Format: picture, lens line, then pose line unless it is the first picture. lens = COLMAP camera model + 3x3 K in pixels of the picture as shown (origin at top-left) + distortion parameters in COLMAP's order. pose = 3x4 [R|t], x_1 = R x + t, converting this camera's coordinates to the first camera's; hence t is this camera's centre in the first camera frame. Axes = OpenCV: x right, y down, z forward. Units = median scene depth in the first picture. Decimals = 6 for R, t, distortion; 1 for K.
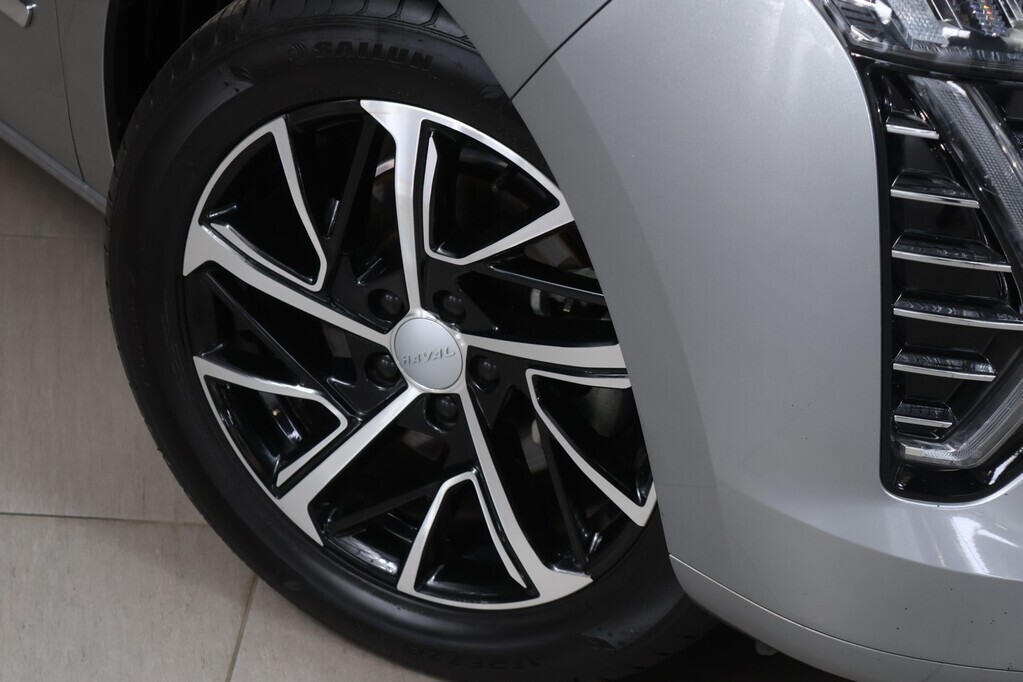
lens RADIAL K [[2396.1, 0, 511.5], [0, 2396.1, 341.0], [0, 0, 1]] dist [0.082639, 0.185677]
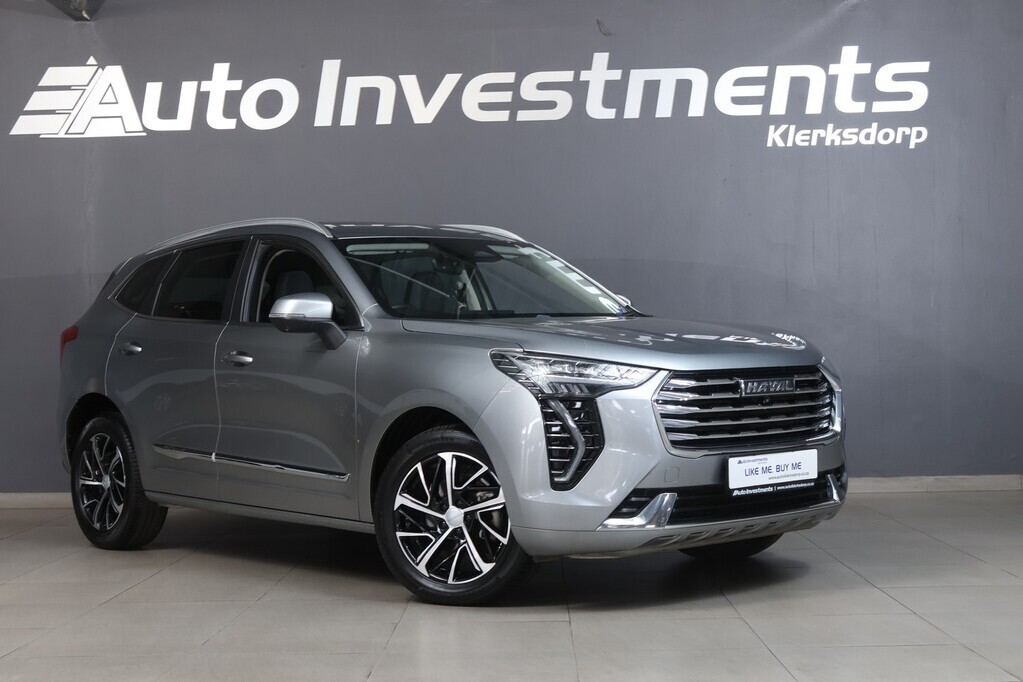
lens RADIAL K [[1551.4, 0, 507.6], [0, 1551.4, 353.8], [0, 0, 1]] dist [-0.019112, 0.027168]
pose [[0.998031, -0.033381, 0.053106, -0.076525], [0.055656, 0.861752, -0.504268, 1.146019], [-0.028931, 0.506231, 0.861913, -1.517217]]
